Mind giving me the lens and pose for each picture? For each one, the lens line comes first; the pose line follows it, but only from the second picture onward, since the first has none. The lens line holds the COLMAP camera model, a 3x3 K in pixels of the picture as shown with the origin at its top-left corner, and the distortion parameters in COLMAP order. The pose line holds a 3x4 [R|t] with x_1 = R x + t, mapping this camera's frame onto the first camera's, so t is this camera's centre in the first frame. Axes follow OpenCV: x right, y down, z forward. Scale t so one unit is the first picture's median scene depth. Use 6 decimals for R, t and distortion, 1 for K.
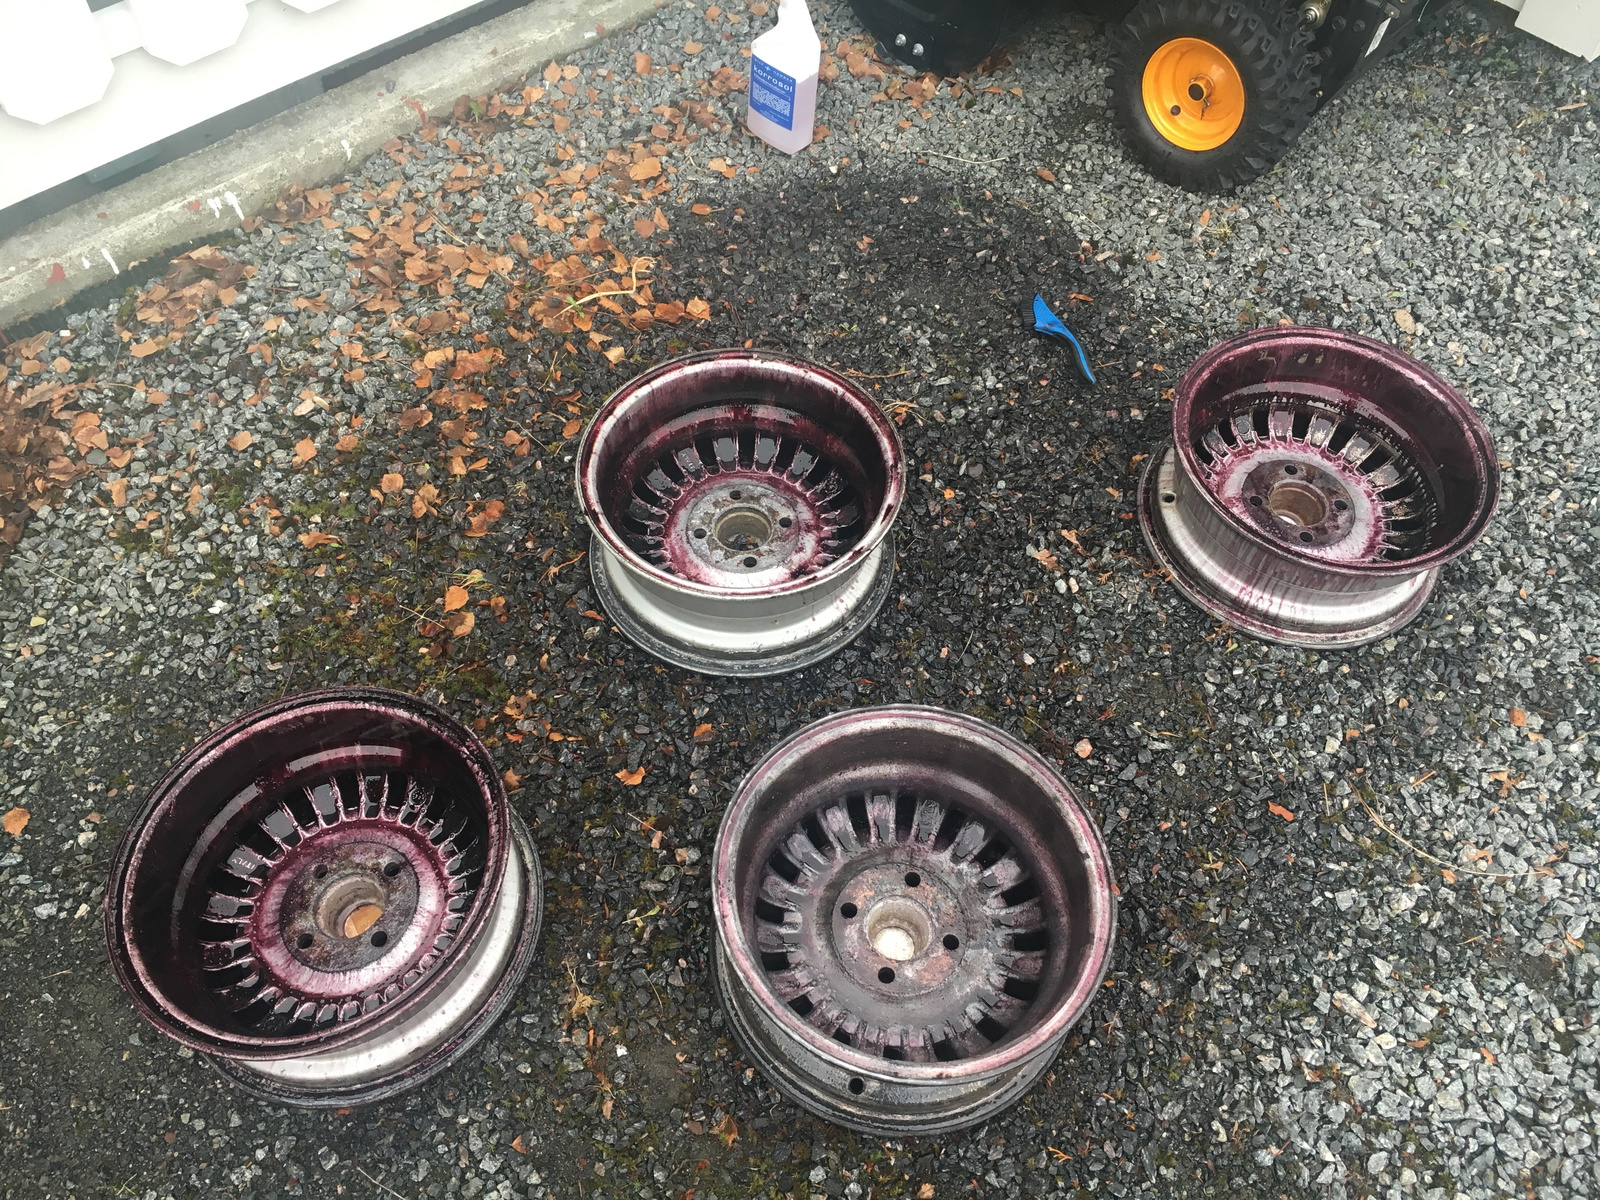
lens RADIAL K [[1376.2, 0, 808.0], [0, 1376.2, 608.8], [0, 0, 1]] dist [0.088898, -0.128966]
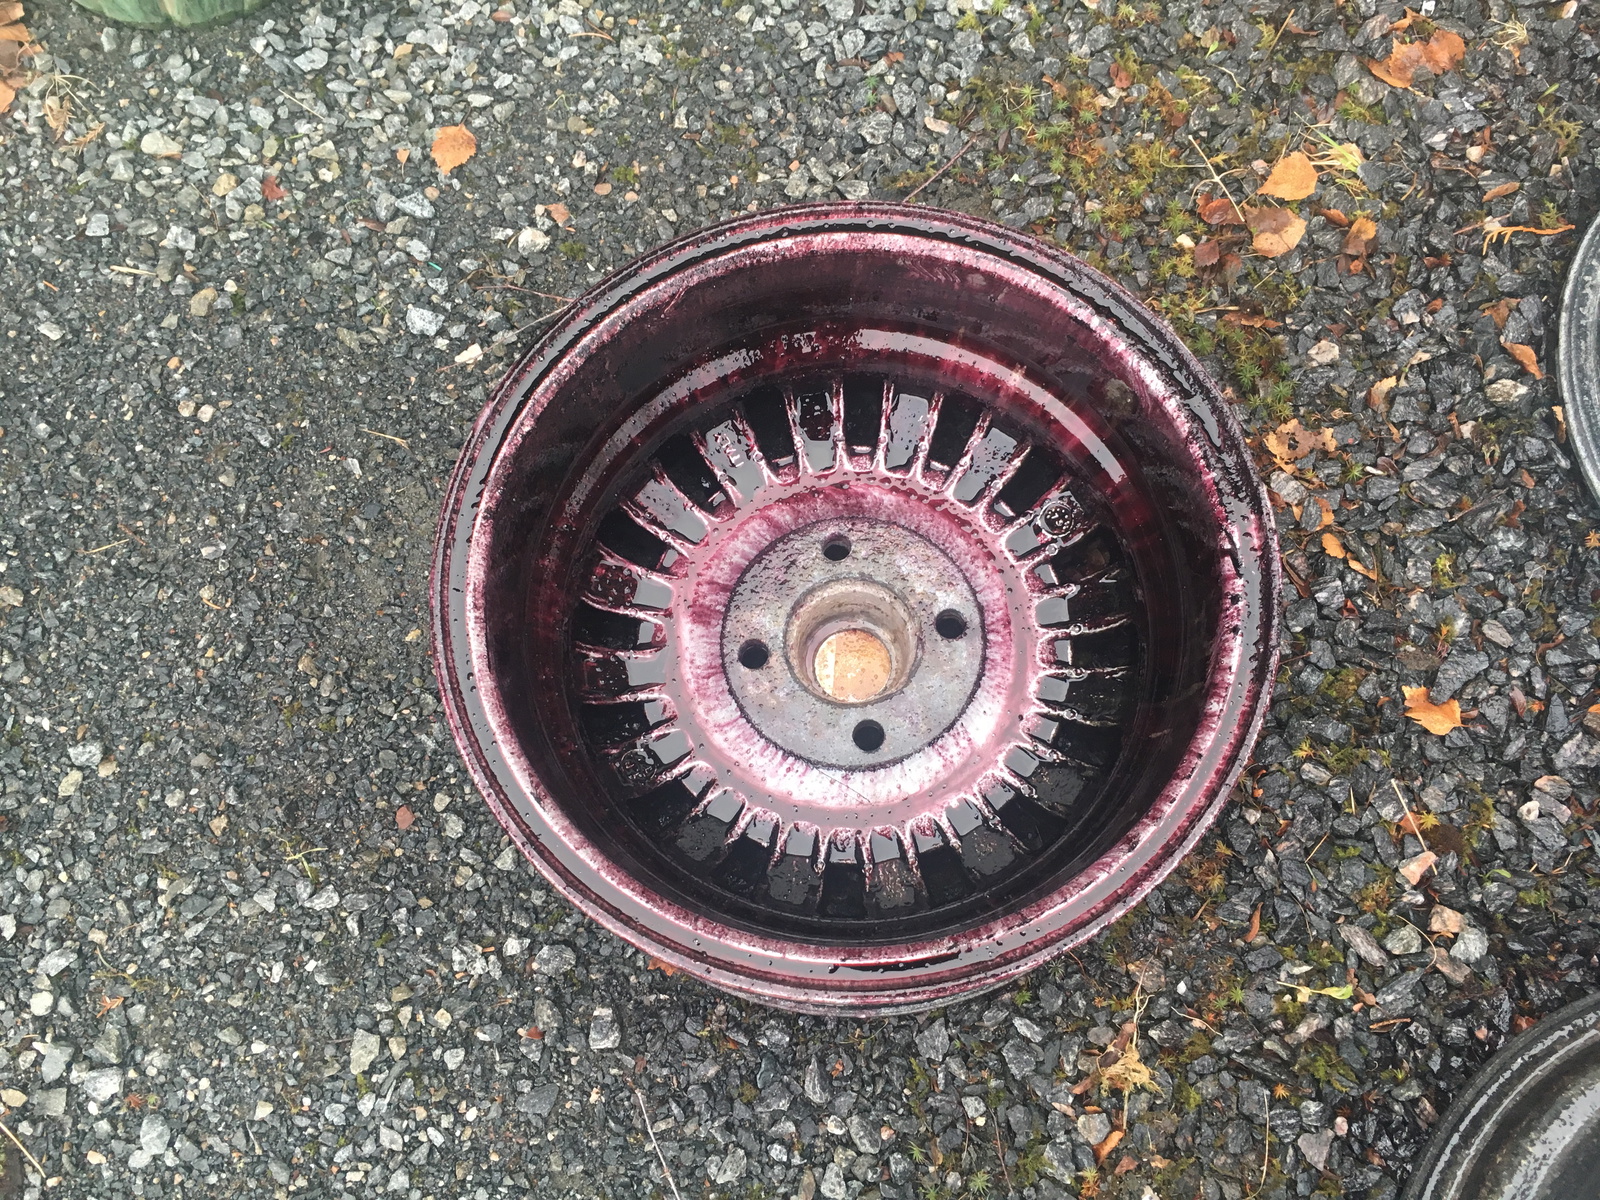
lens RADIAL K [[1376.2, 0, 808.0], [0, 1376.2, 608.8], [0, 0, 1]] dist [0.088898, -0.128966]
pose [[0.804107, 0.570030, -0.168755, -0.249339], [-0.491523, 0.797162, 0.350626, 0.029445], [0.334392, -0.198994, 0.921186, 0.495466]]
